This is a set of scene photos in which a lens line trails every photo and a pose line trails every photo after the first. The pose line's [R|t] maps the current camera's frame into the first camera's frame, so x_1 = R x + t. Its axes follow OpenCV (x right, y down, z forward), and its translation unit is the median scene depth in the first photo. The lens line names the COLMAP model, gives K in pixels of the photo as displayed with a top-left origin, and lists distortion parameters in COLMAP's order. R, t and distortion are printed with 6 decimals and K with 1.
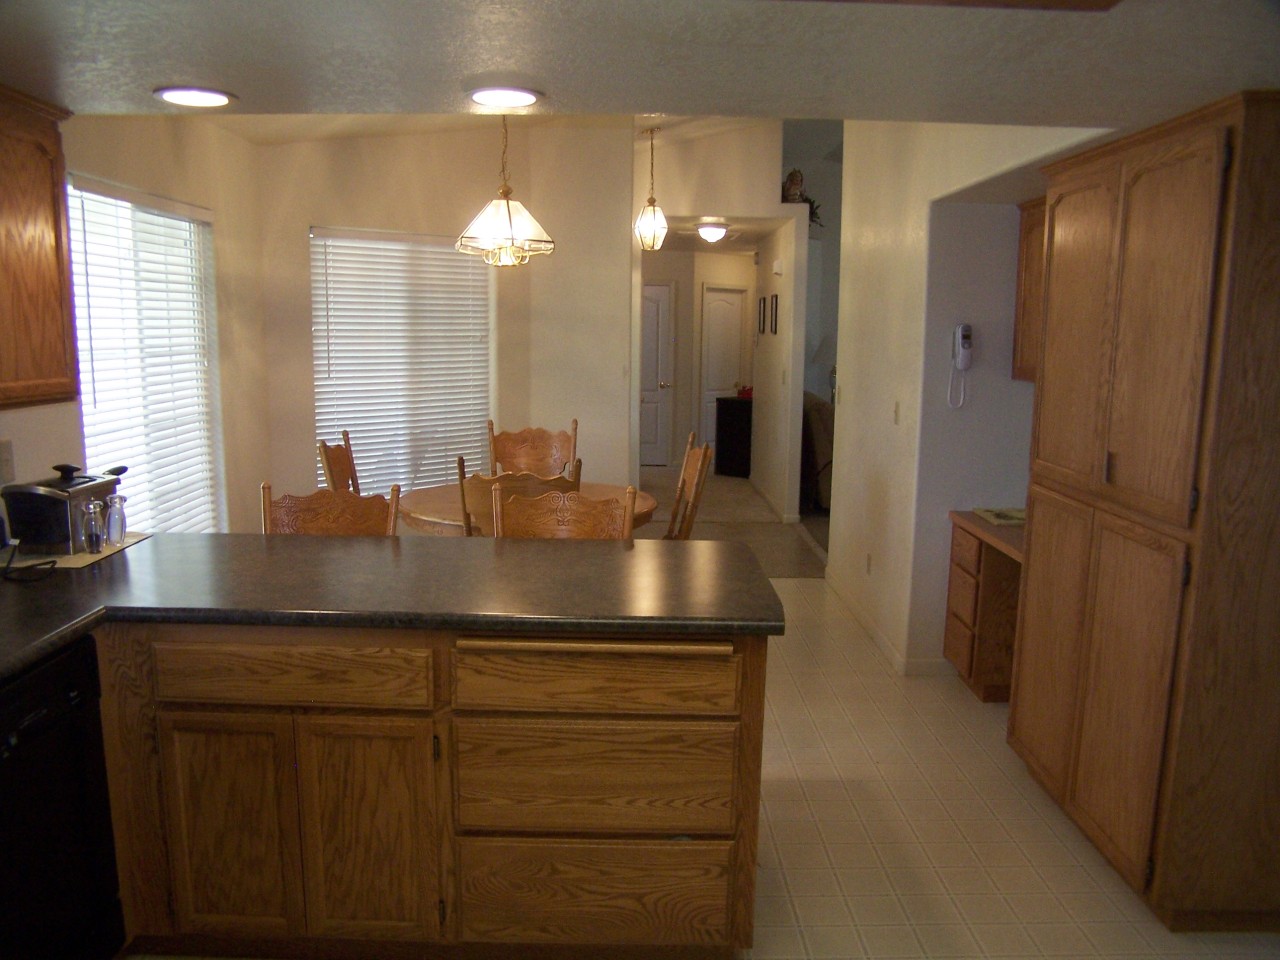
lens RADIAL K [[993.4, 0, 615.5], [0, 993.4, 489.7], [0, 0, 1]] dist [-0.149694, 0.114204]
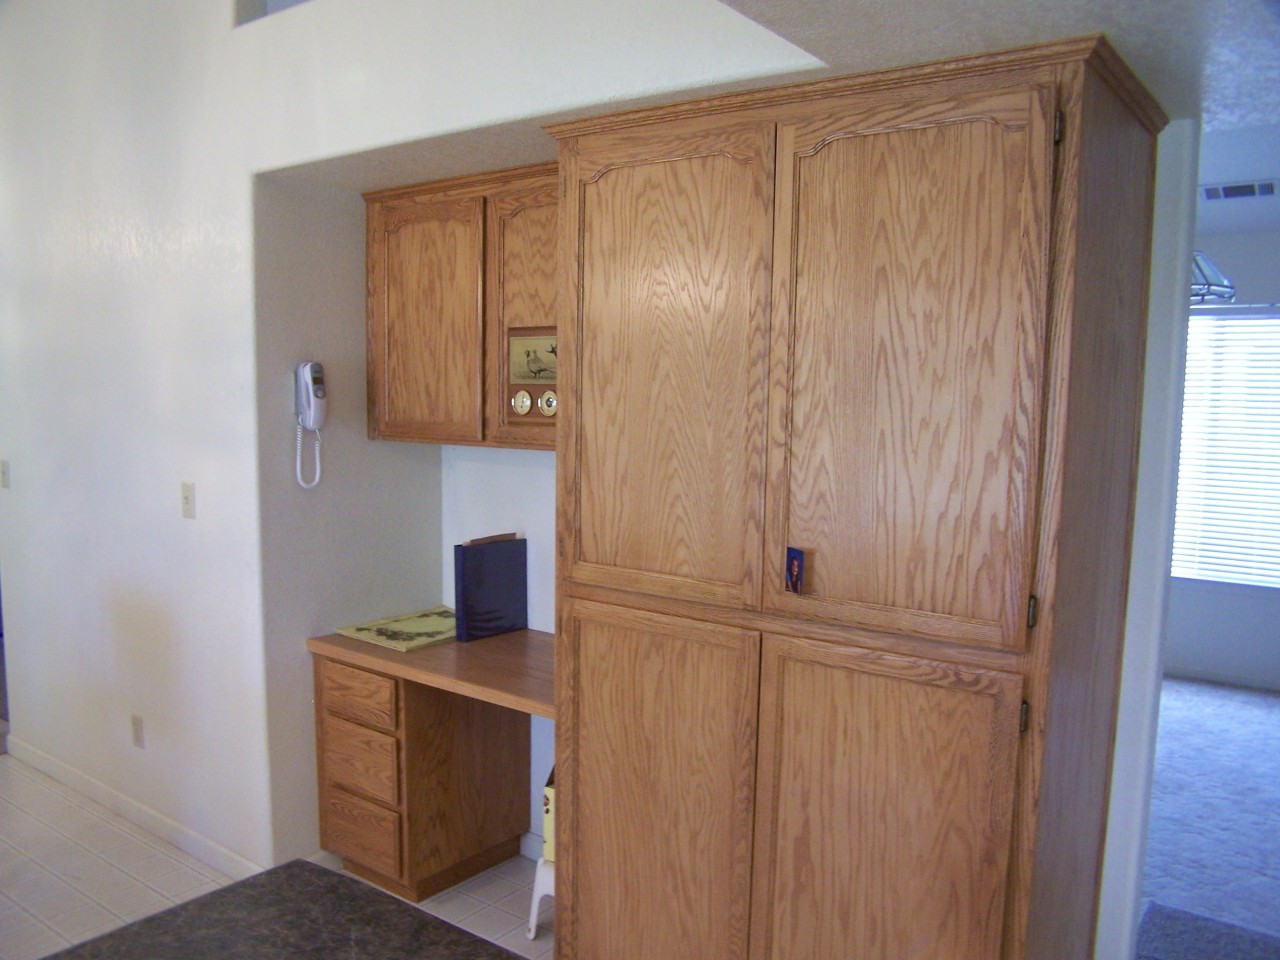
lens RADIAL K [[993.4, 0, 615.5], [0, 993.4, 489.7], [0, 0, 1]] dist [-0.149694, 0.114204]
pose [[0.580502, -0.082776, 0.810041, -0.077834], [0.120561, 0.992592, 0.015032, -0.070417], [-0.805284, 0.088933, 0.586181, 0.462054]]
